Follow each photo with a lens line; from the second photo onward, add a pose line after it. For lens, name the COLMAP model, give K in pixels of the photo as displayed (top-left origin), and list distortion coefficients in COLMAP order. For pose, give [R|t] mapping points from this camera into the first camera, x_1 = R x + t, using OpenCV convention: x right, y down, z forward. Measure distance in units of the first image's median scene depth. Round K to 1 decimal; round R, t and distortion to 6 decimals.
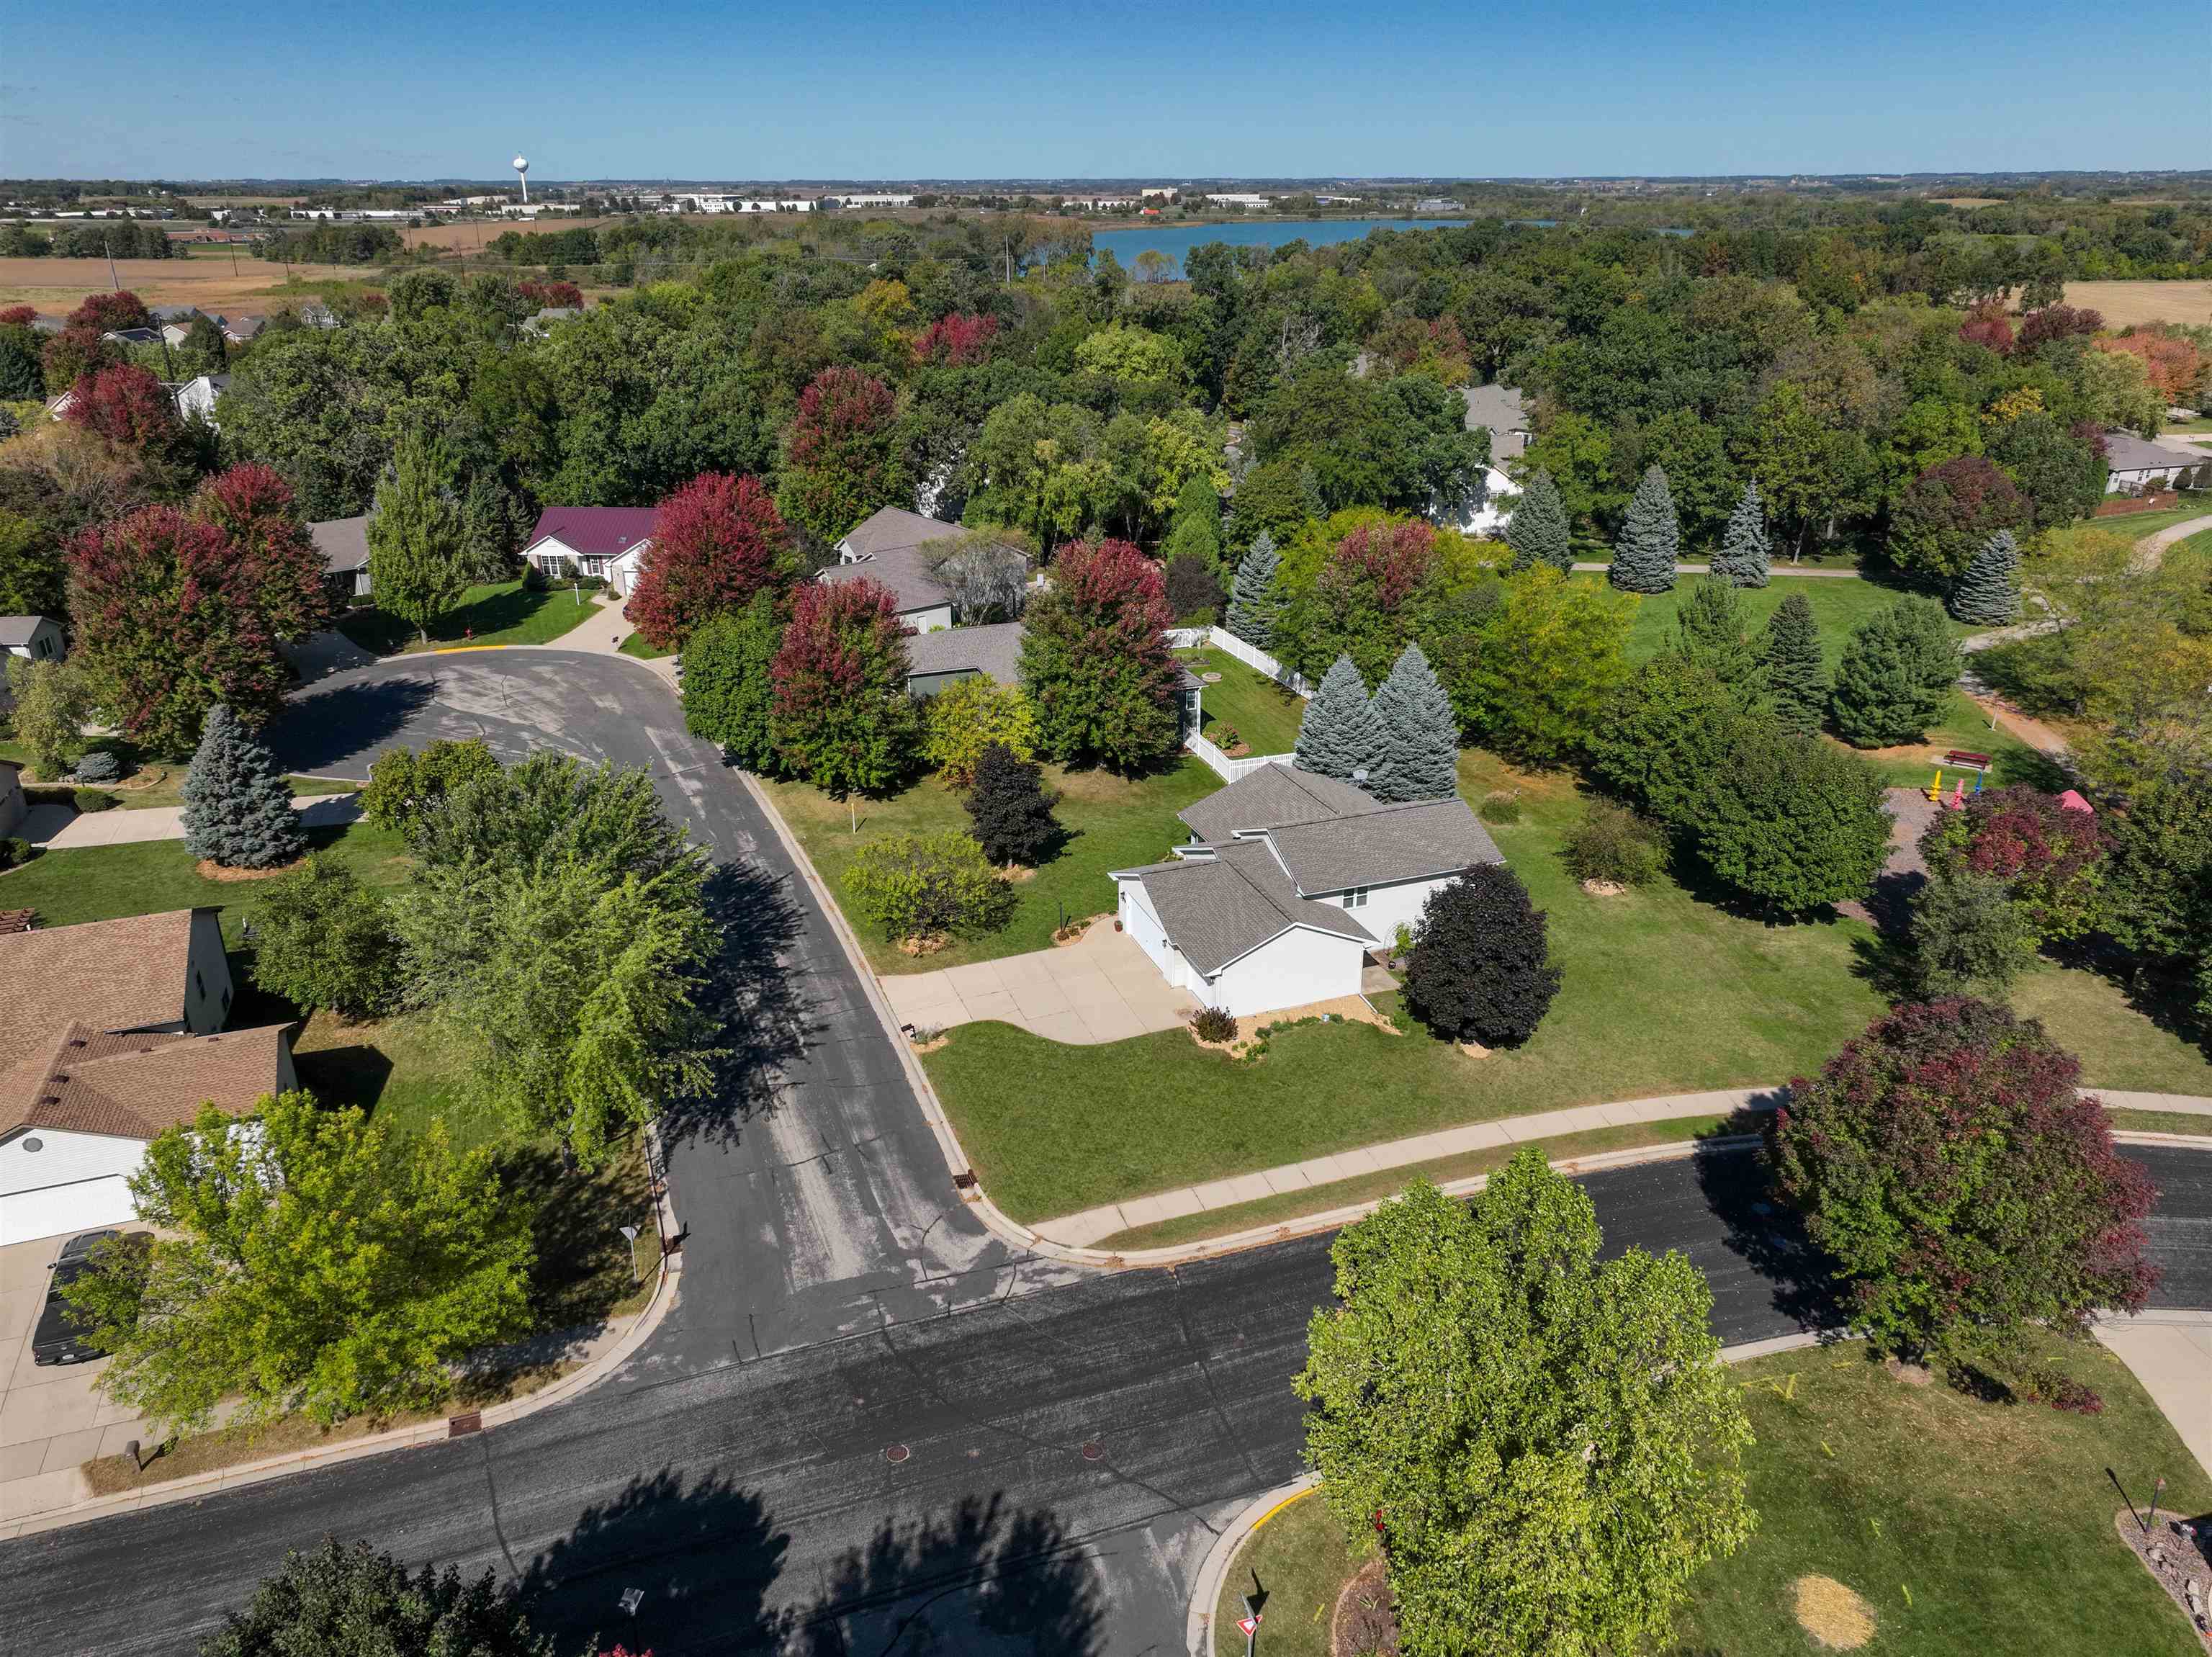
lens RADIAL K [[1550.3, 0, 1110.5], [0, 1550.3, 844.5], [0, 0, 1]] dist [-0.003792, 0.018451]
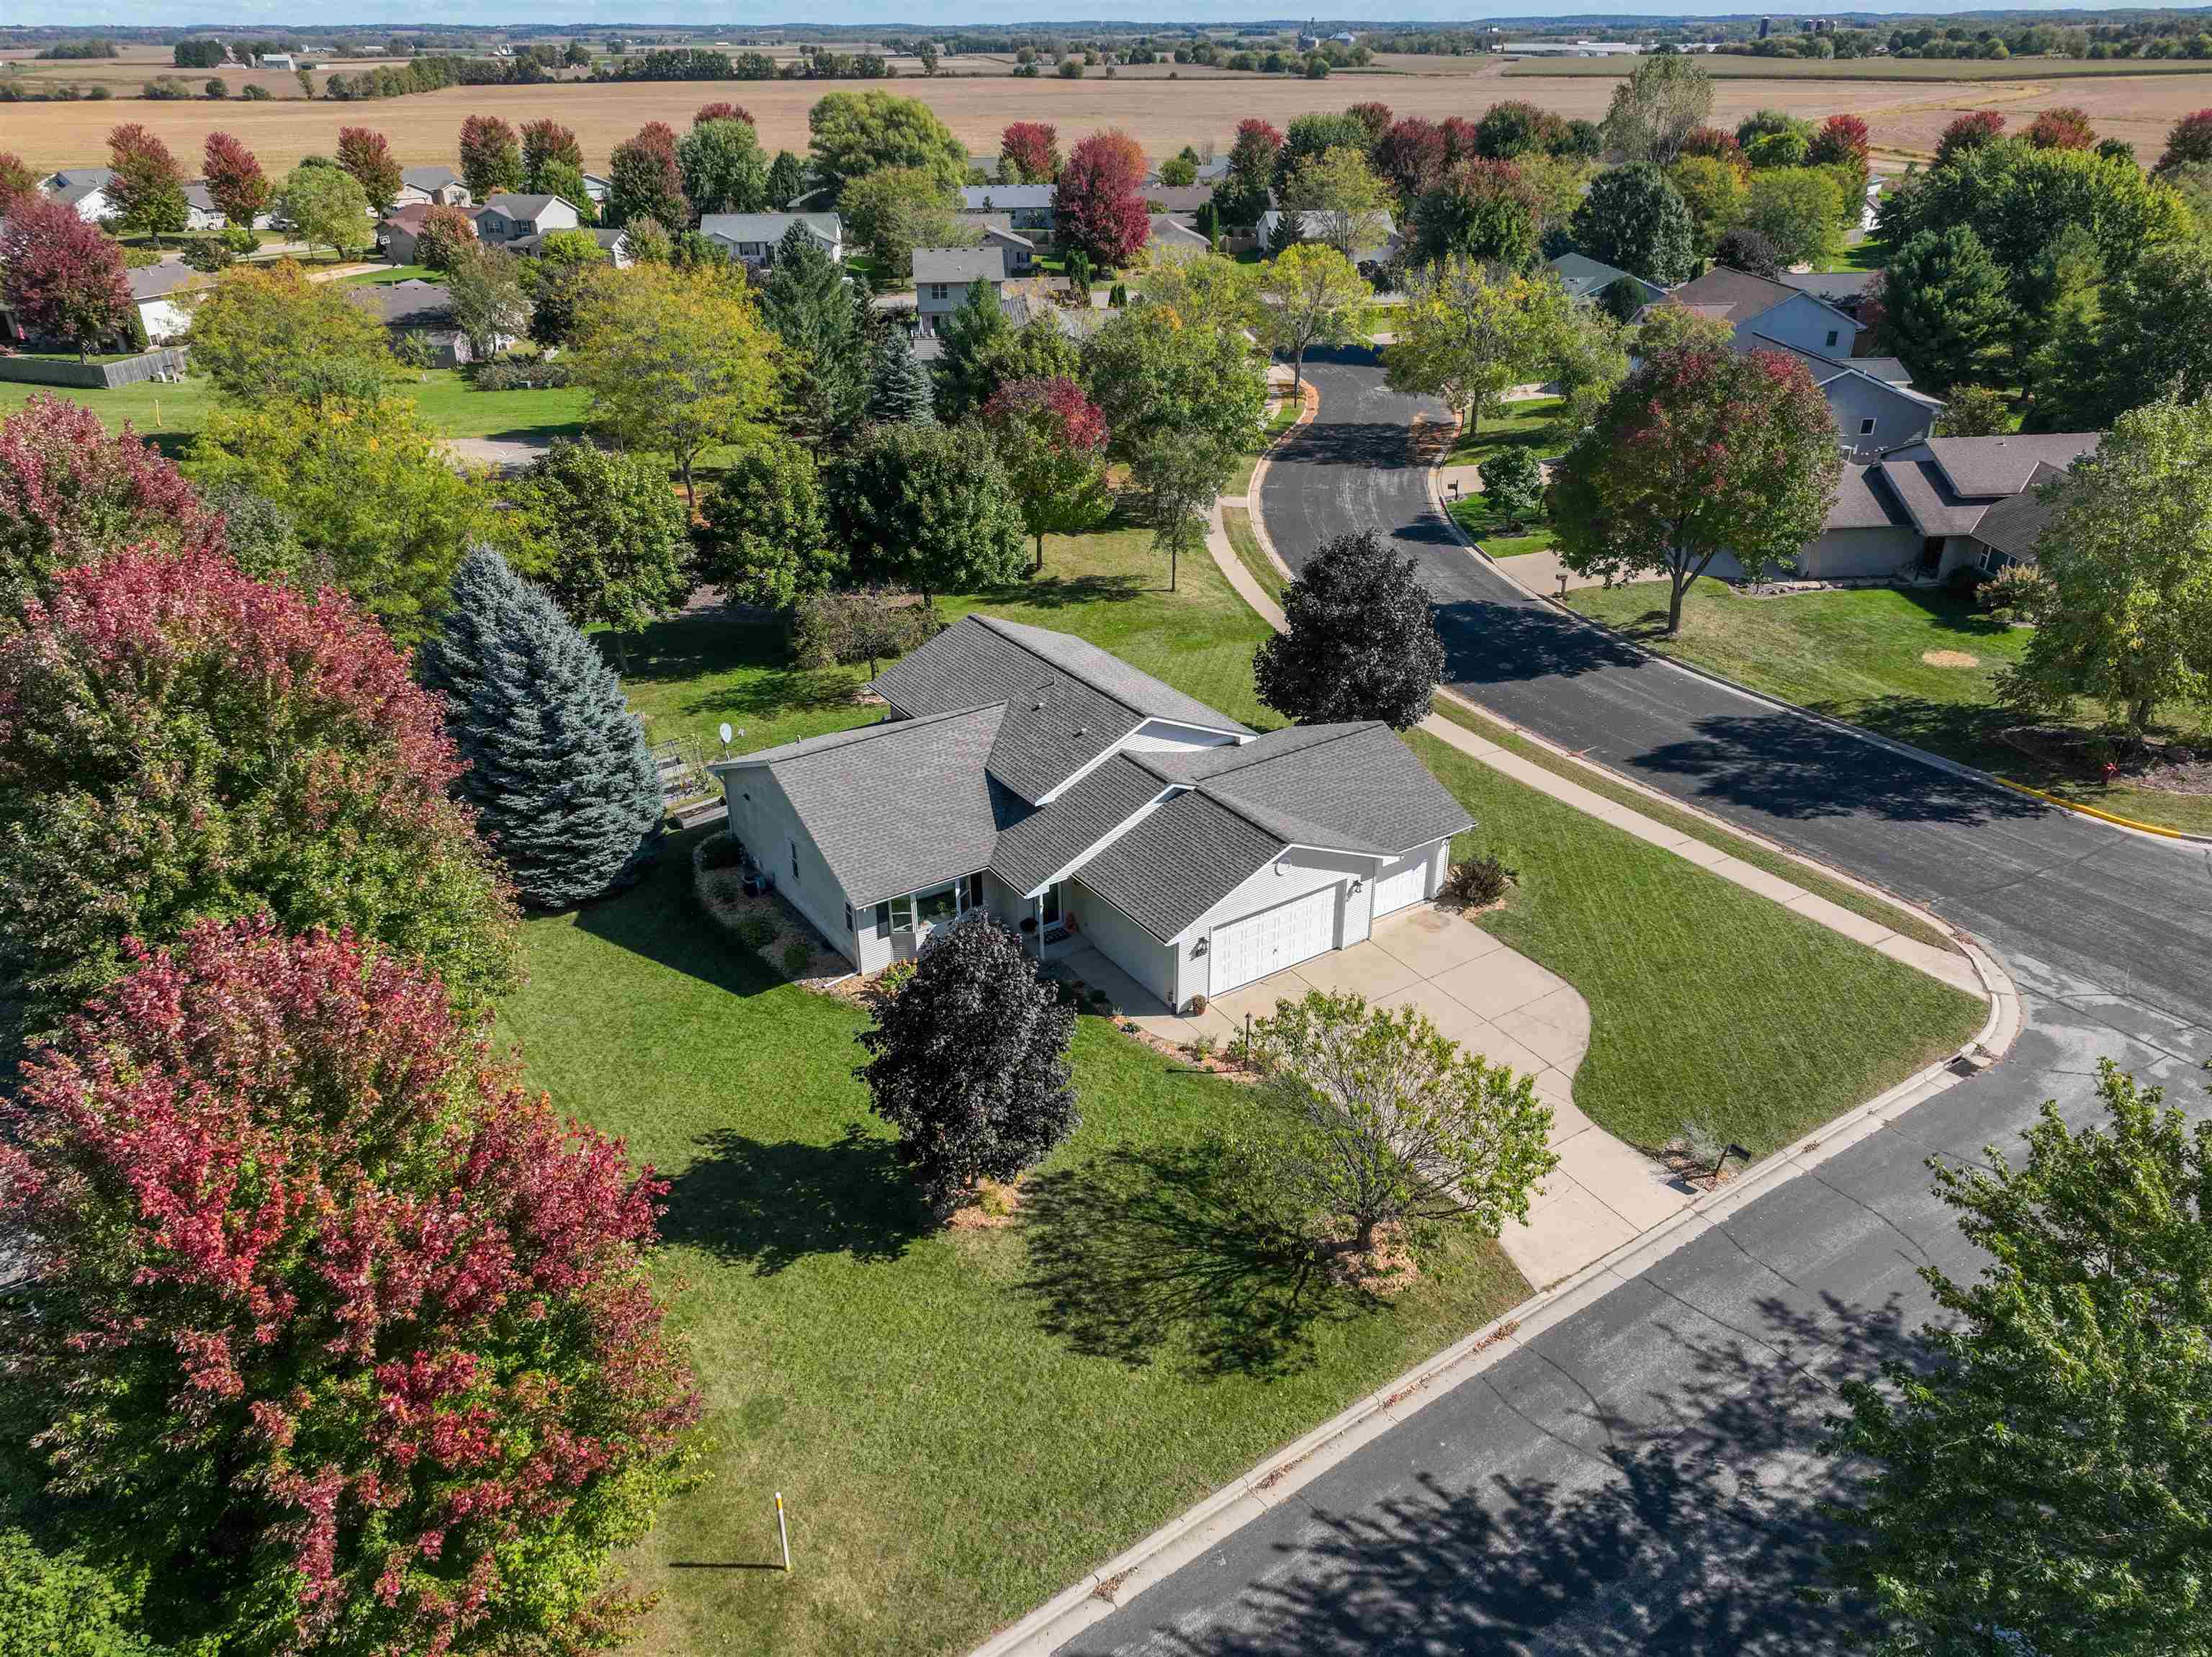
lens RADIAL K [[1550.3, 0, 1109.4], [0, 1550.3, 833.1], [0, 0, 1]] dist [-0.003792, 0.018451]
pose [[-0.234811, -0.446779, 0.863280, -0.418872], [0.393150, 0.768576, 0.504702, -0.273420], [-0.888987, 0.457908, -0.004819, 0.972645]]
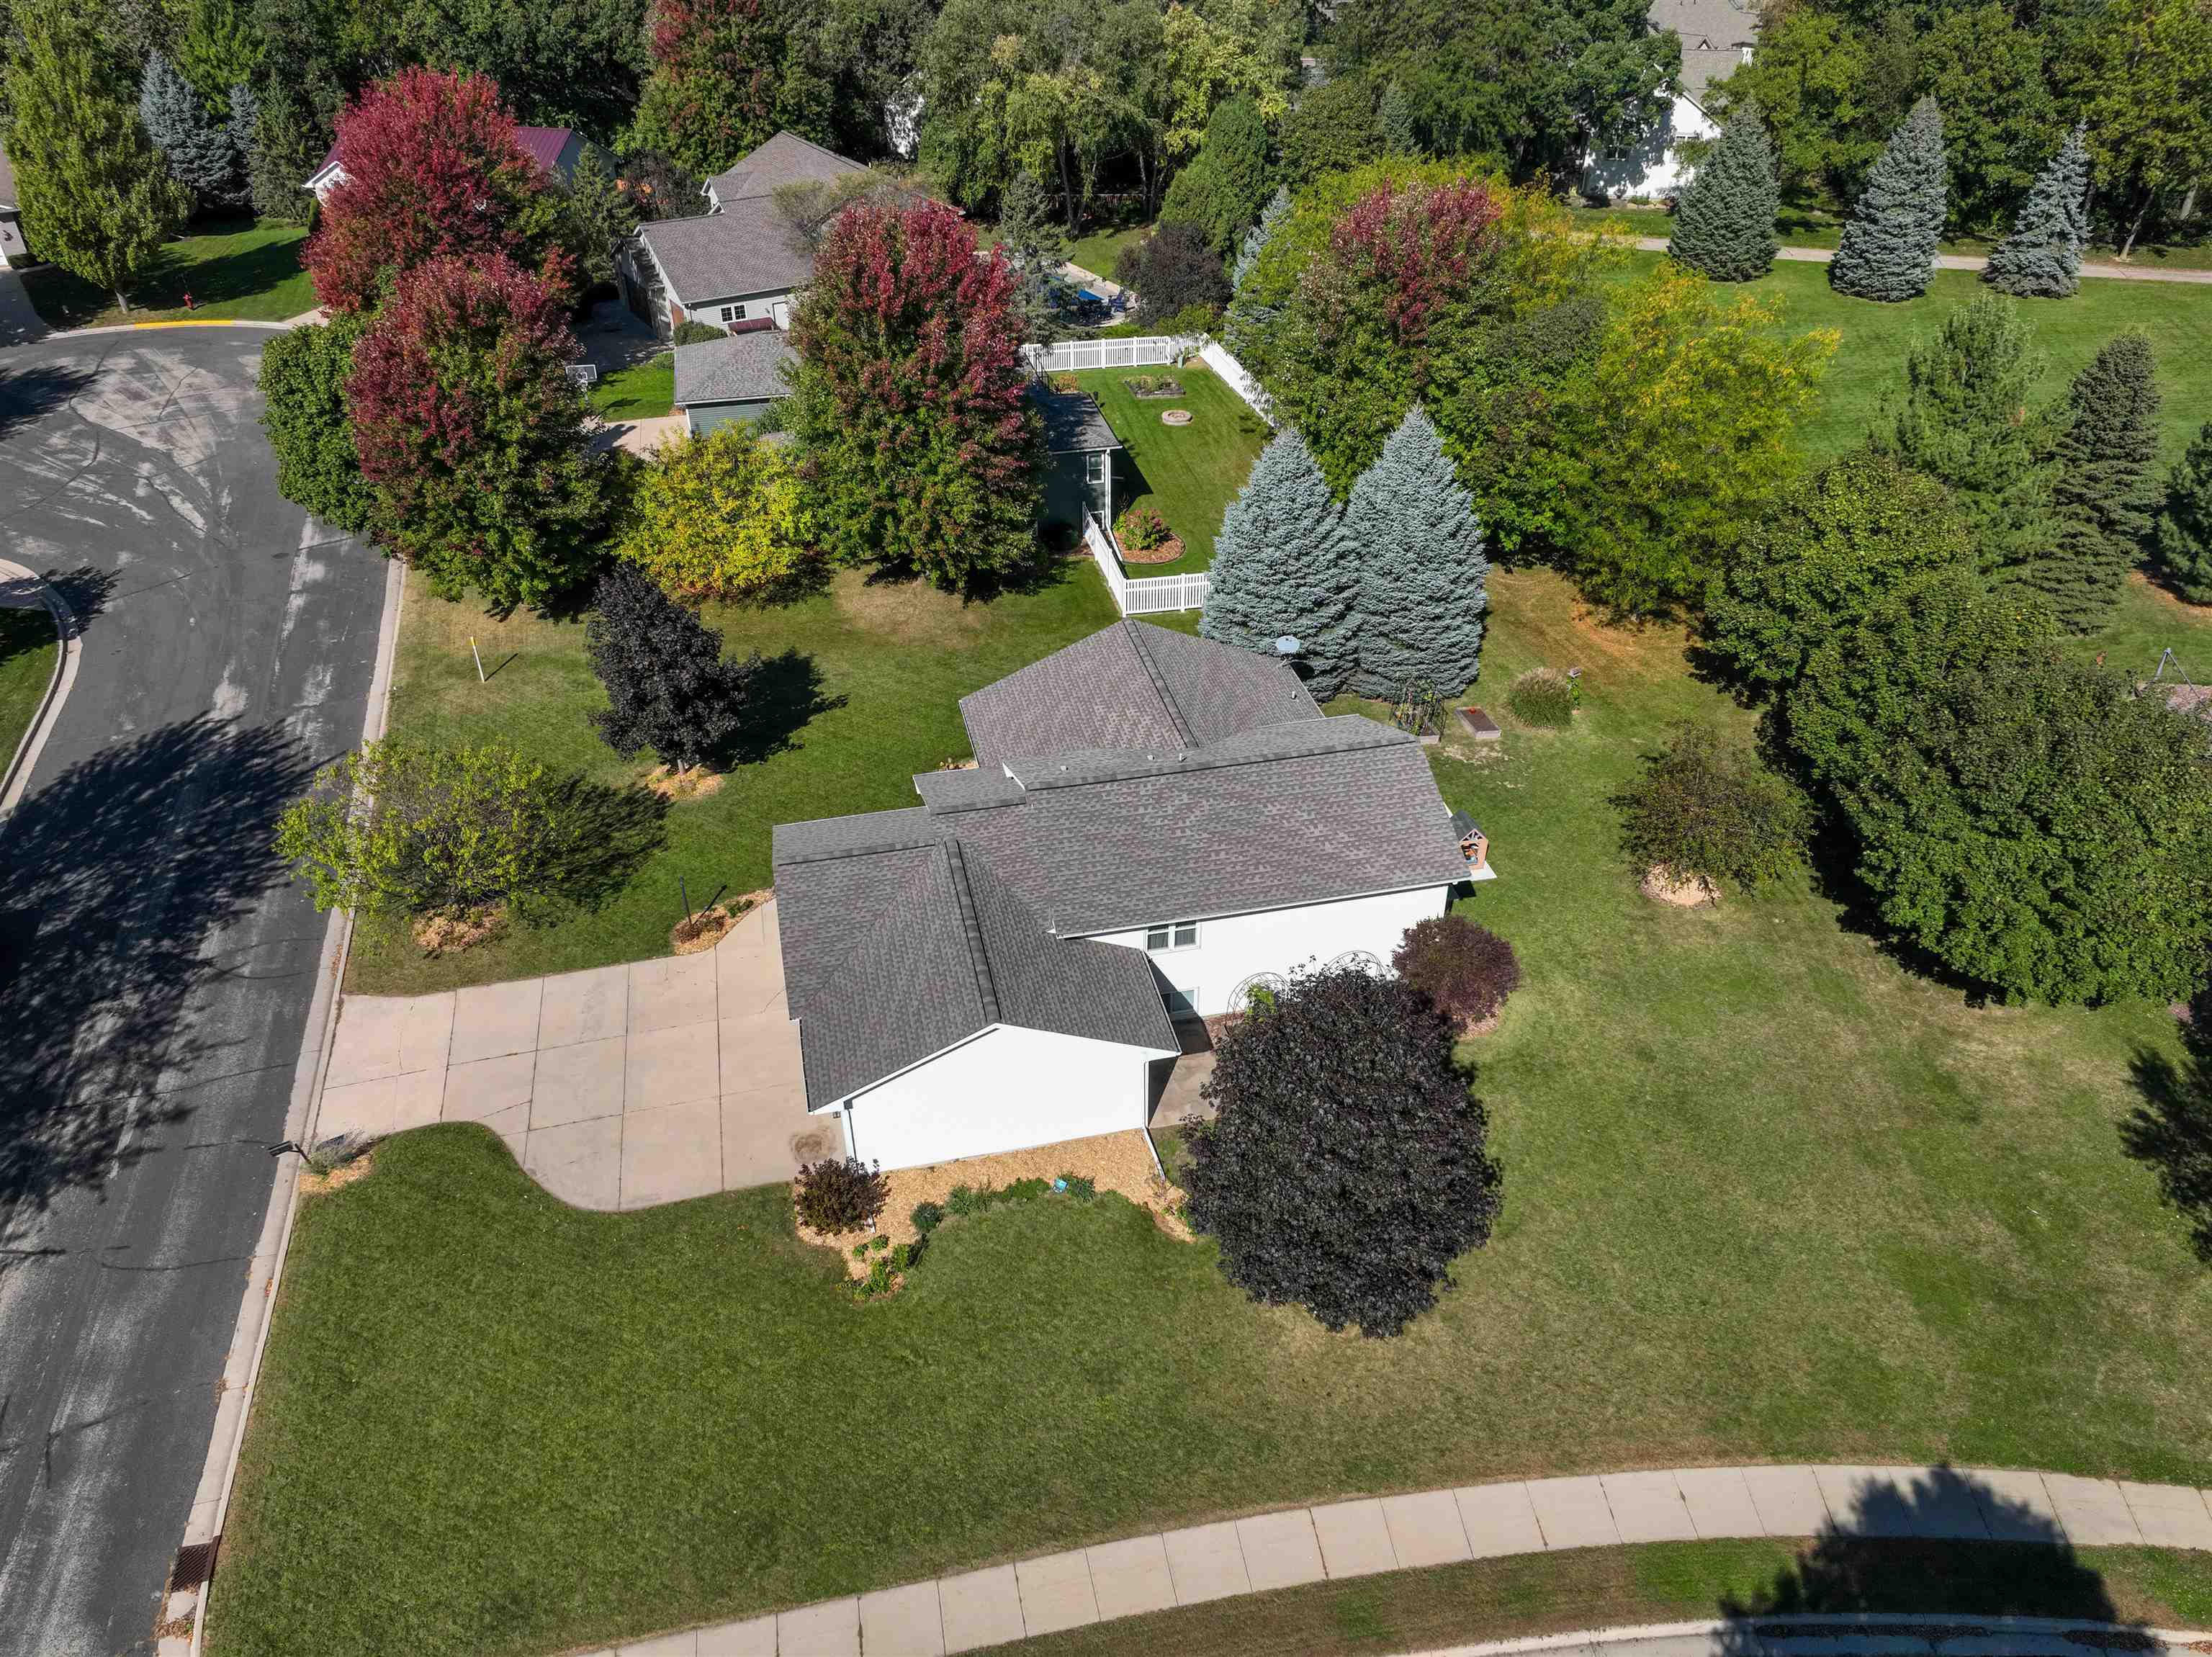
lens RADIAL K [[1550.3, 0, 1110.8], [0, 1550.3, 835.2], [0, 0, 1]] dist [-0.003792, 0.018451]
pose [[0.991588, 0.075918, -0.104836, 0.176503], [-0.052716, 0.976581, 0.208591, -0.101429], [0.118217, -0.201310, 0.972368, 0.445304]]
